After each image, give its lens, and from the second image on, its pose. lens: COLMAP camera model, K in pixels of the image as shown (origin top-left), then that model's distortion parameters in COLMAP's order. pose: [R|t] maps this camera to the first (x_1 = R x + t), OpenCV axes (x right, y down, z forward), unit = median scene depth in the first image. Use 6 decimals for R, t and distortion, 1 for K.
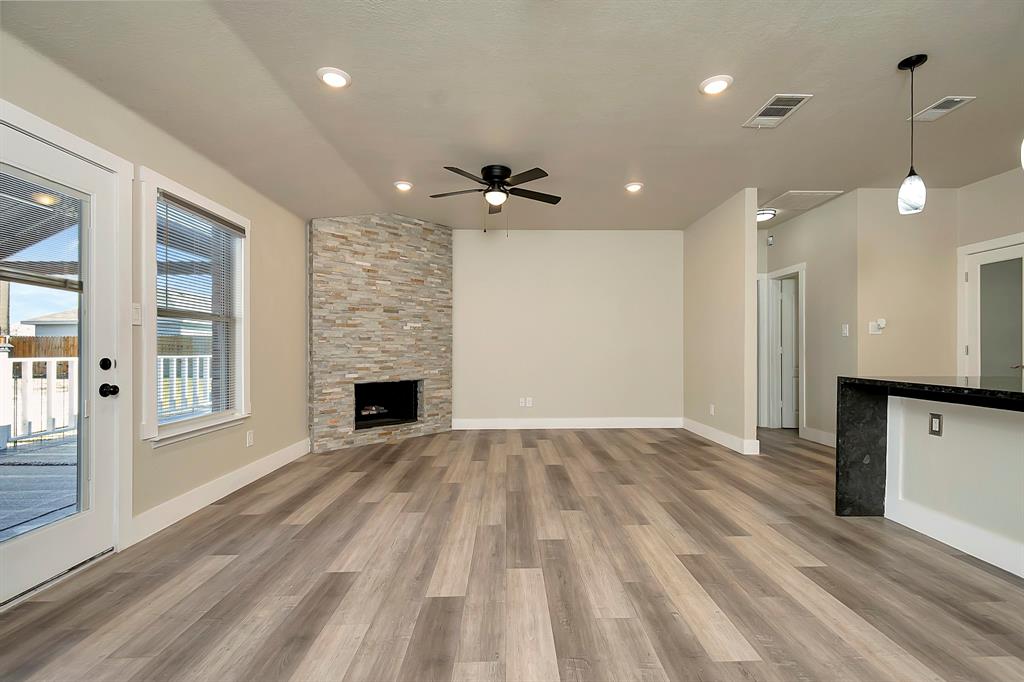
lens RADIAL K [[453.7, 0, 518.1], [0, 453.7, 343.1], [0, 0, 1]] dist [0.007610, -0.003192]
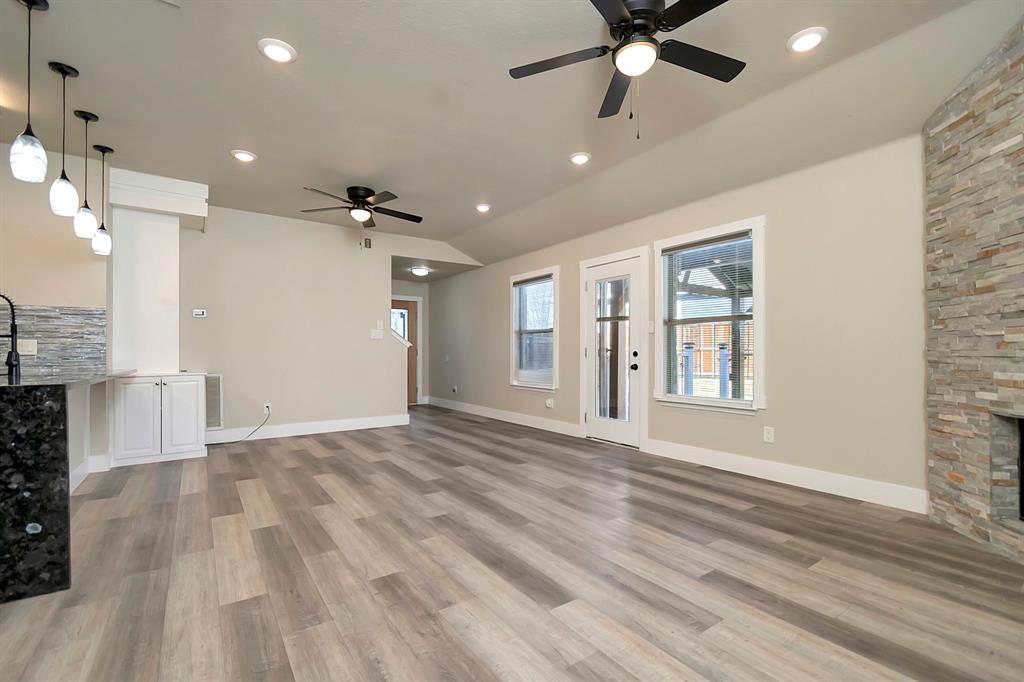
lens RADIAL K [[453.7, 0, 519.3], [0, 453.7, 349.1], [0, 0, 1]] dist [0.007610, -0.003192]
pose [[-0.829179, 0.003332, -0.558973, 0.420210], [0.015475, 0.999736, -0.016996, 0.033749], [0.558769, -0.022743, -0.829011, 1.574701]]
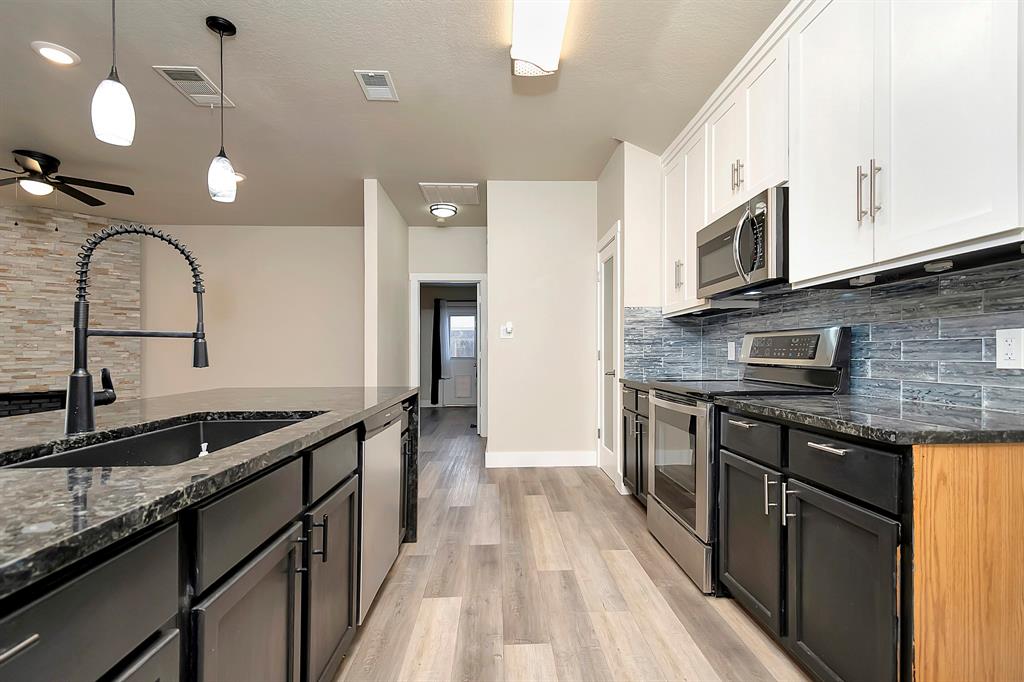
lens RADIAL K [[453.7, 0, 508.5], [0, 453.7, 344.5], [0, 0, 1]] dist [0.007610, -0.003192]
pose [[0.999860, -0.002741, 0.016516, 0.988176], [0.002747, 0.999996, -0.000284, -0.010462], [-0.016515, 0.000330, 0.999864, 0.109177]]
